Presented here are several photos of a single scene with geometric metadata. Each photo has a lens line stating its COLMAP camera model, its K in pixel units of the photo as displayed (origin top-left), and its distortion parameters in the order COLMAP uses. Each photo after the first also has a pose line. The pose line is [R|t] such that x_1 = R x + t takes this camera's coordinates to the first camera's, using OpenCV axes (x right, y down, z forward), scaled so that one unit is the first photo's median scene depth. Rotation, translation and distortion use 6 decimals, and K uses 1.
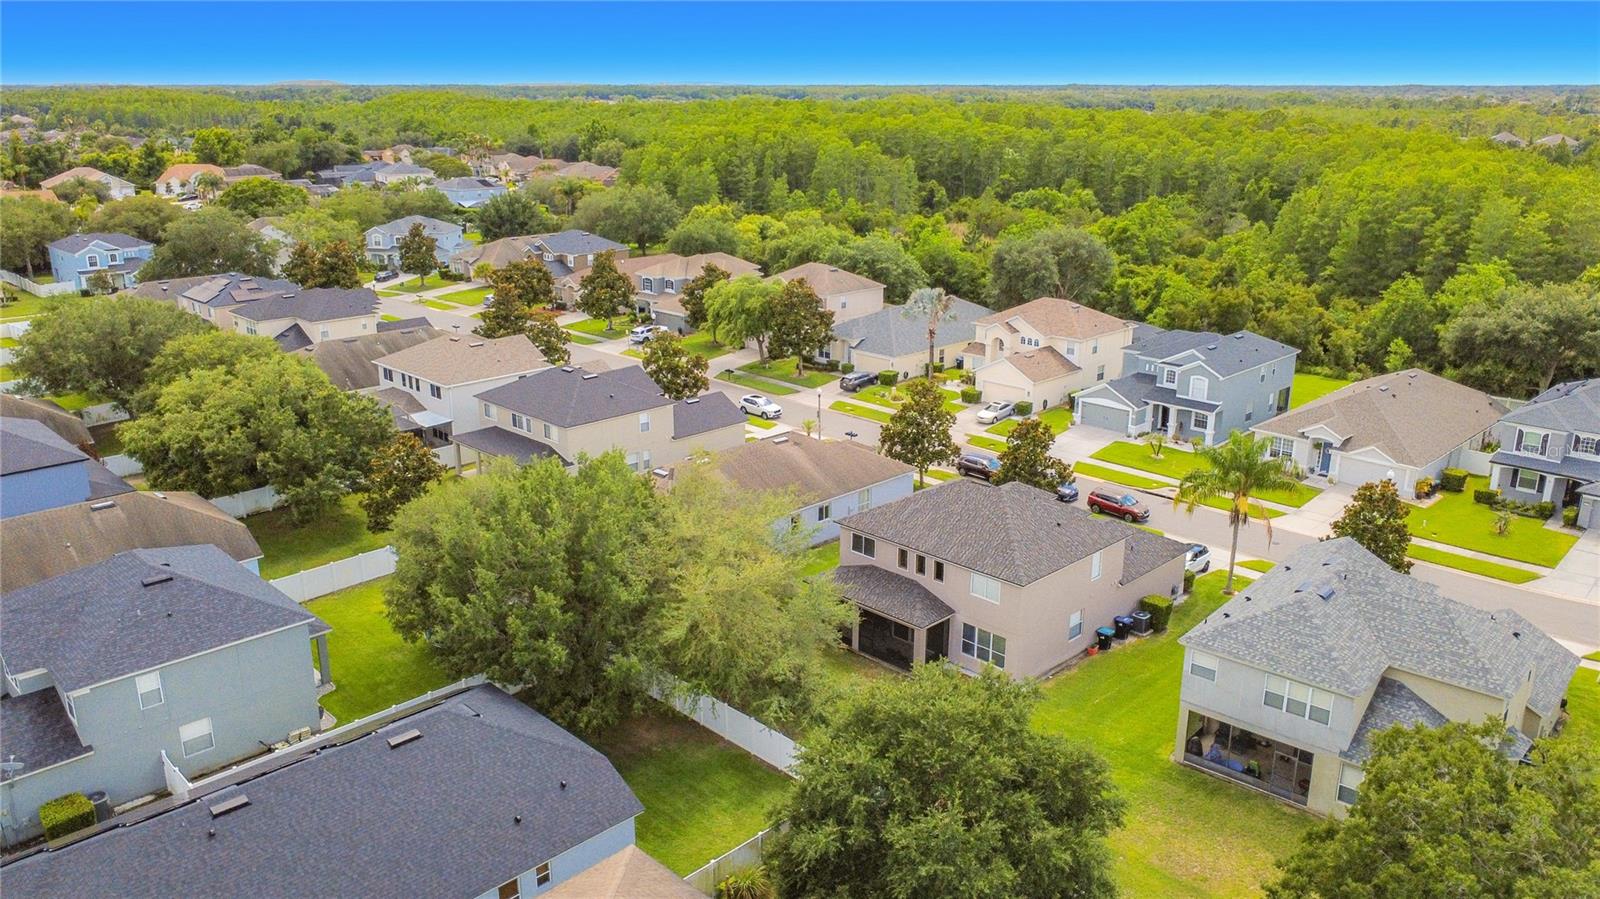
lens RADIAL K [[1170.7, 0, 790.3], [0, 1170.7, 448.7], [0, 0, 1]] dist [0.000887, -0.000087]
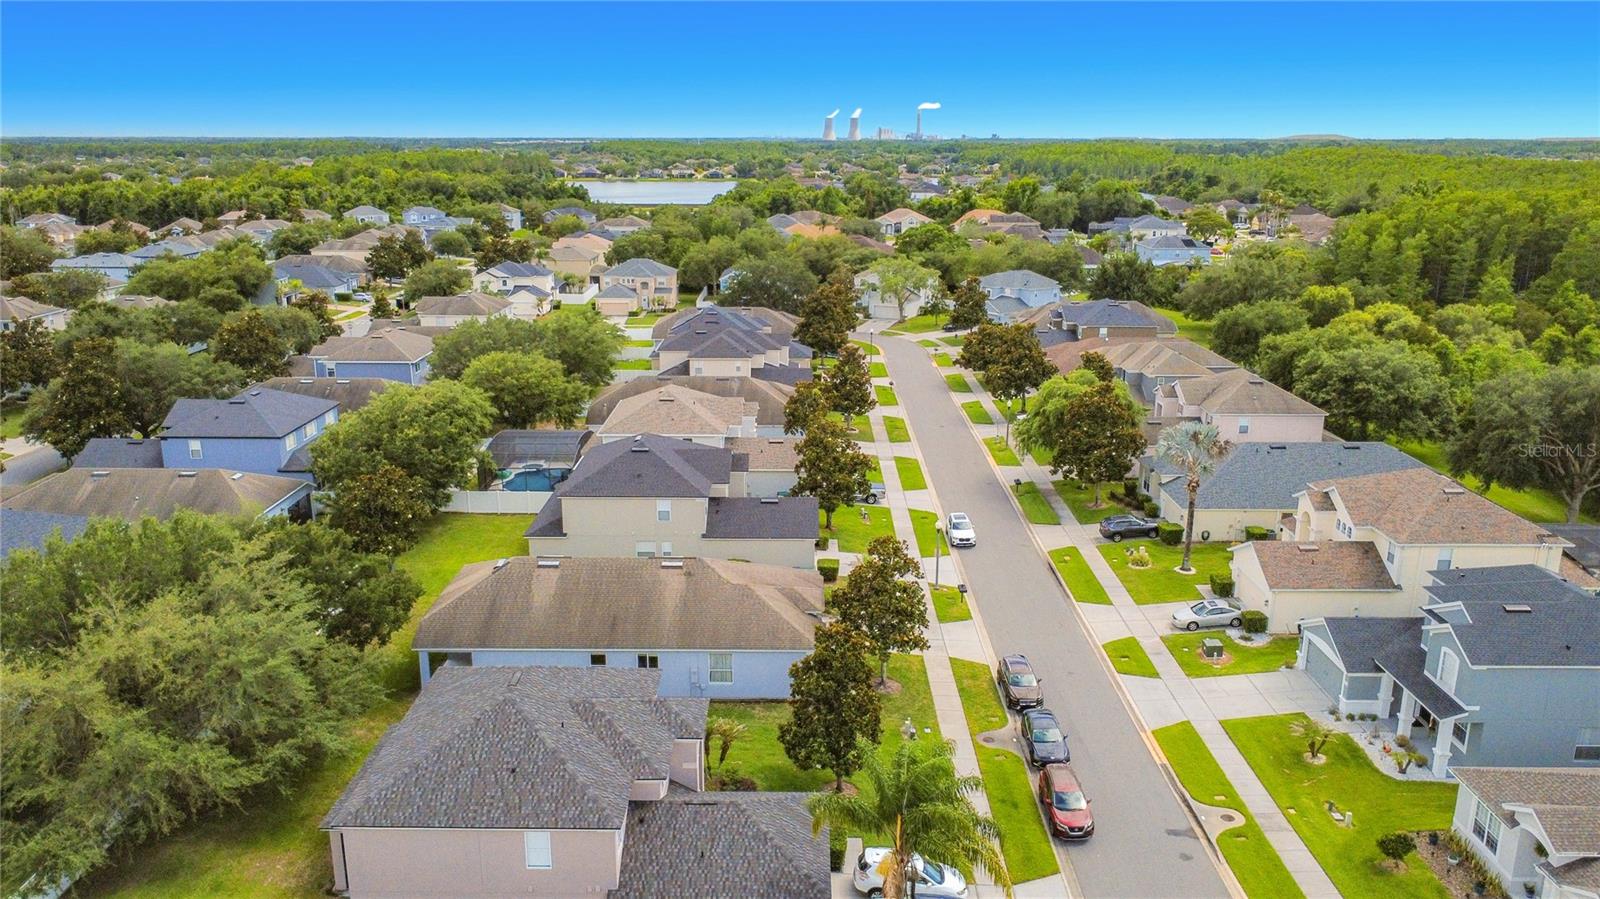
lens RADIAL K [[1170.7, 0, 790.3], [0, 1170.7, 448.7], [0, 0, 1]] dist [0.000887, -0.000087]
pose [[0.700847, 0.184897, -0.688931, 0.488991], [-0.208647, 0.976718, 0.049879, -0.117988], [0.682114, 0.108786, 0.723109, 0.348064]]
